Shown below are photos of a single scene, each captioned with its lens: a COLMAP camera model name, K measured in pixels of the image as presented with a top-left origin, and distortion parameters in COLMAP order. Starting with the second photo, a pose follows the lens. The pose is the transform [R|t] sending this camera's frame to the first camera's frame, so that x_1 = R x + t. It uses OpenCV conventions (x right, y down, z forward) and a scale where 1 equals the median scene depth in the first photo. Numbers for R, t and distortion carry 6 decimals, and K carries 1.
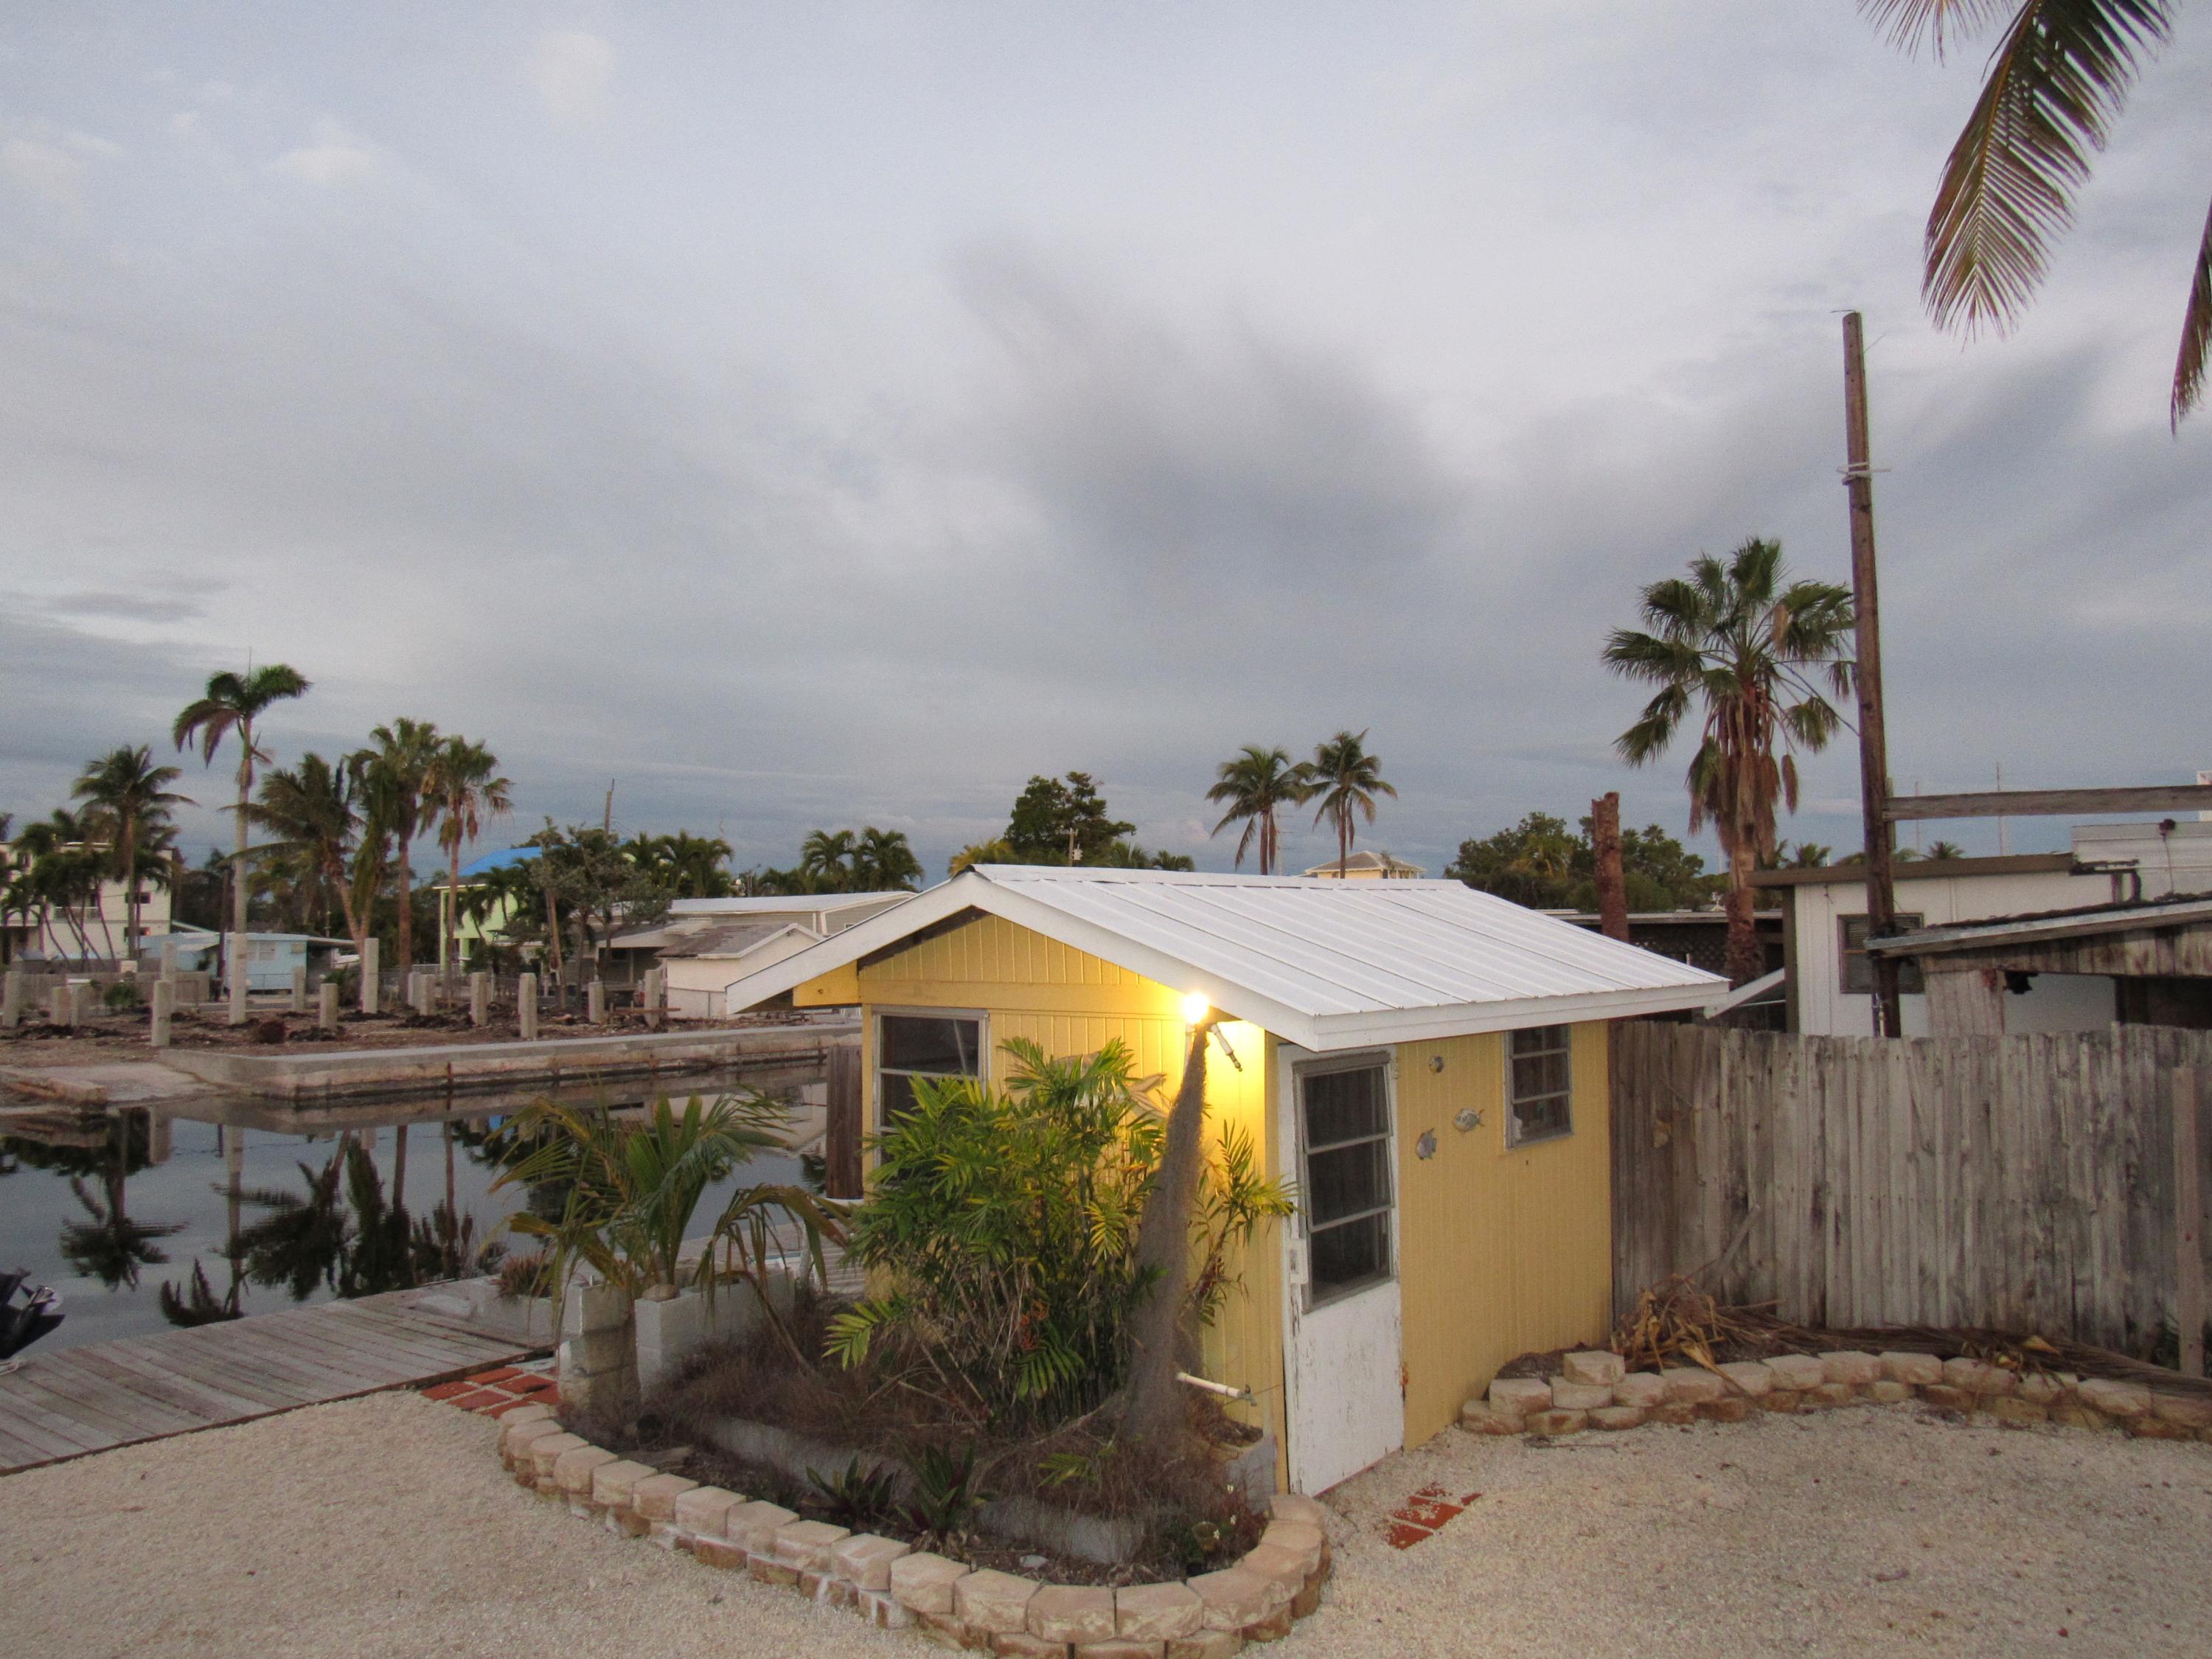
lens RADIAL K [[1582.5, 0, 1092.2], [0, 1582.5, 835.0], [0, 0, 1]] dist [-0.029103, 0.006291]
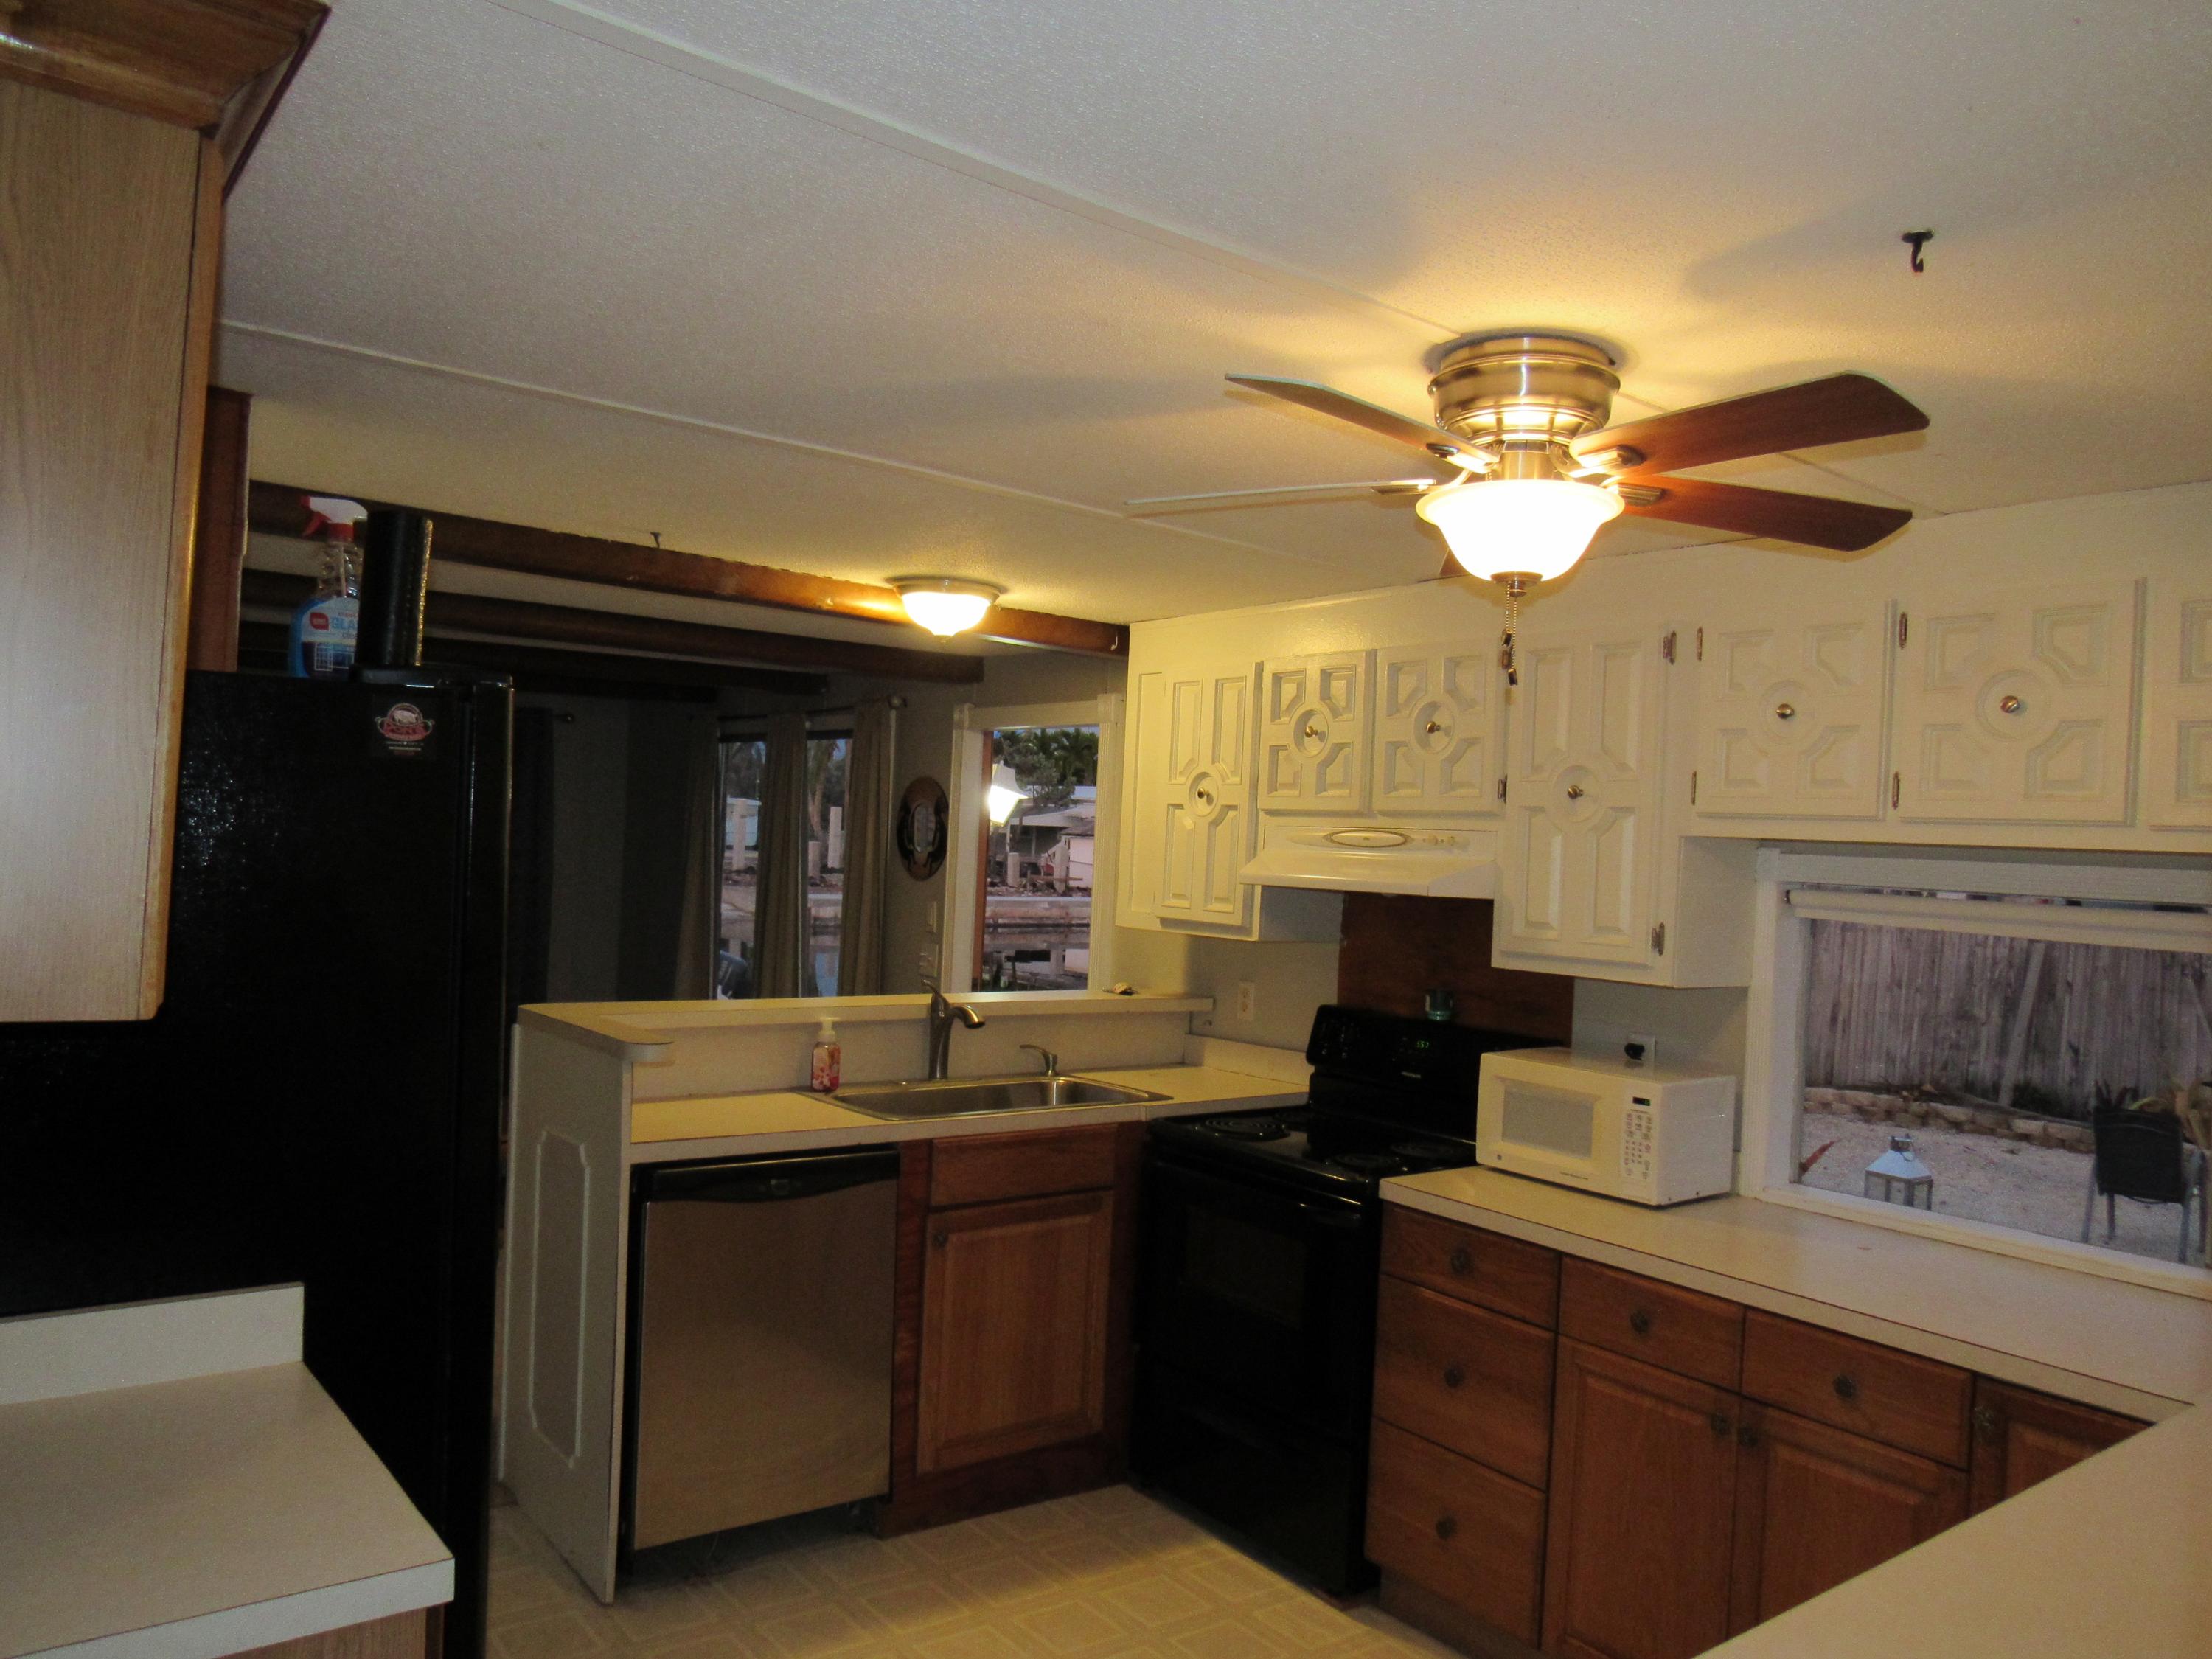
lens RADIAL K [[1582.5, 0, 1092.2], [0, 1582.5, 835.0], [0, 0, 1]] dist [-0.029103, 0.006291]
pose [[0.973827, 0.056204, -0.220232, 0.008302], [-0.041340, 0.996581, 0.071531, -0.009279], [0.223499, -0.060554, 0.972821, -0.163092]]
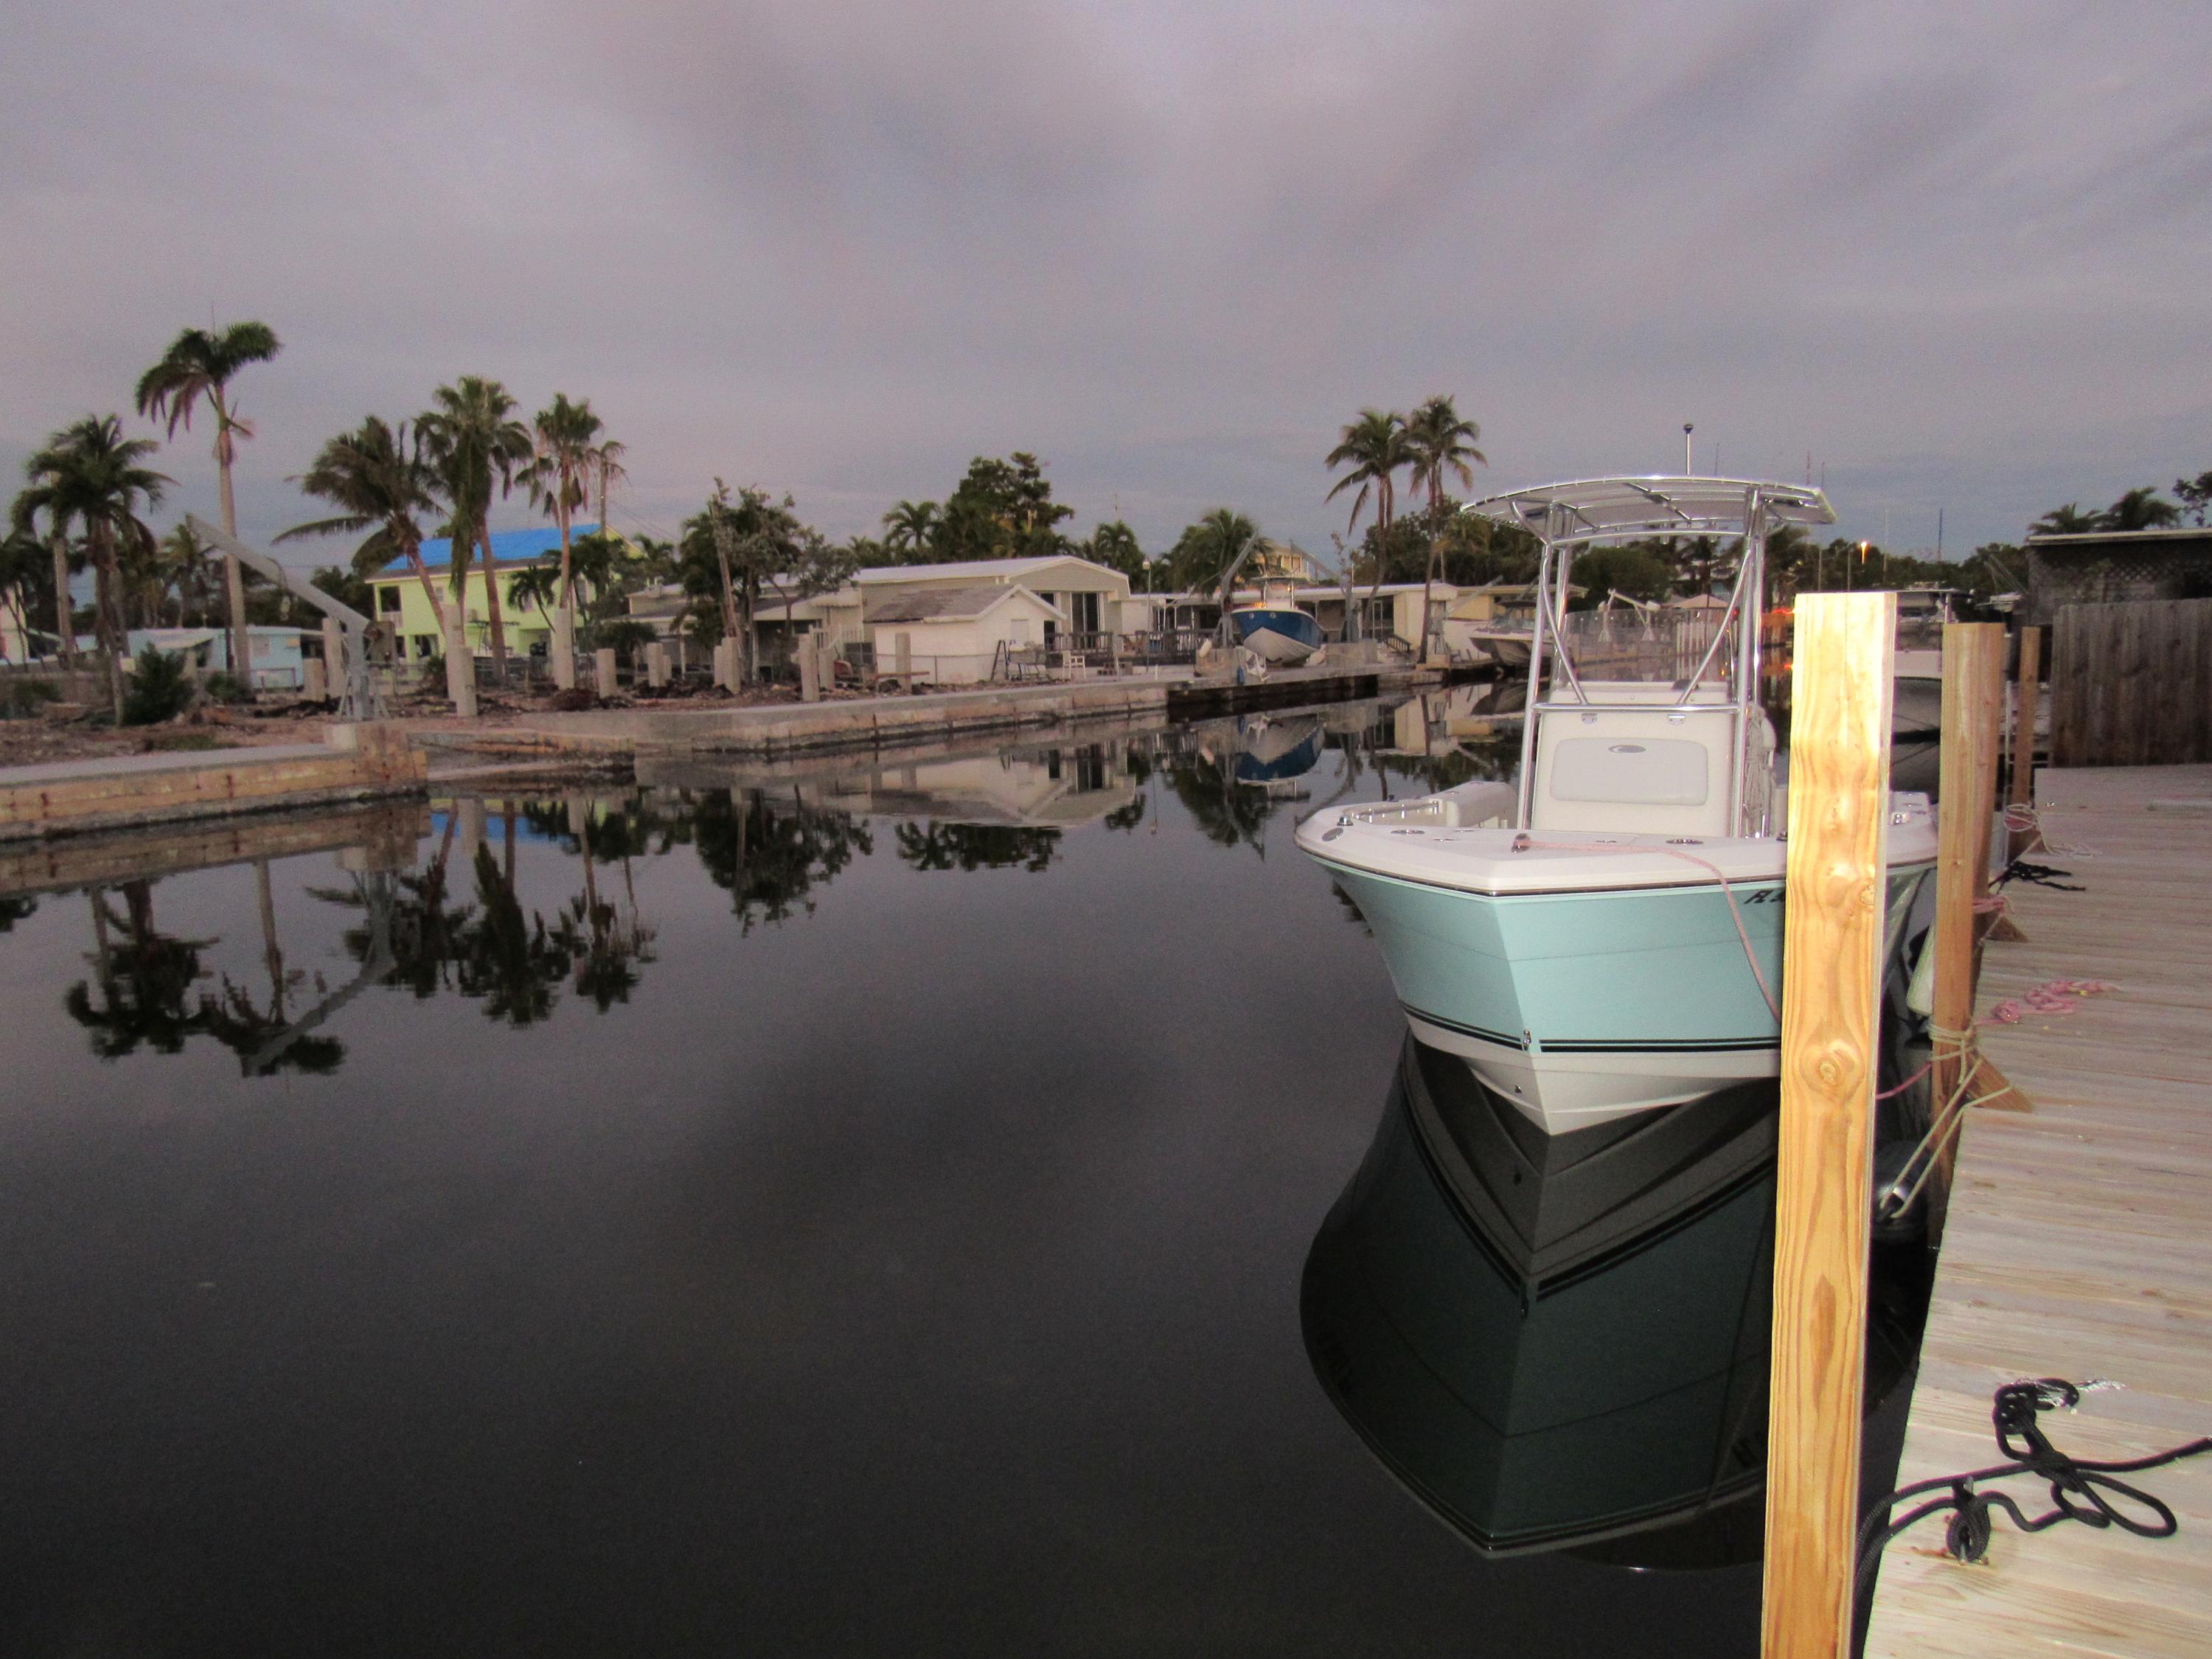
lens RADIAL K [[1582.5, 0, 1092.2], [0, 1582.5, 835.0], [0, 0, 1]] dist [-0.029103, 0.006291]
pose [[0.989161, -0.036164, 0.142315, -0.303854], [0.009027, 0.982341, 0.186881, 0.027012], [-0.146560, -0.183571, 0.972019, 0.015014]]
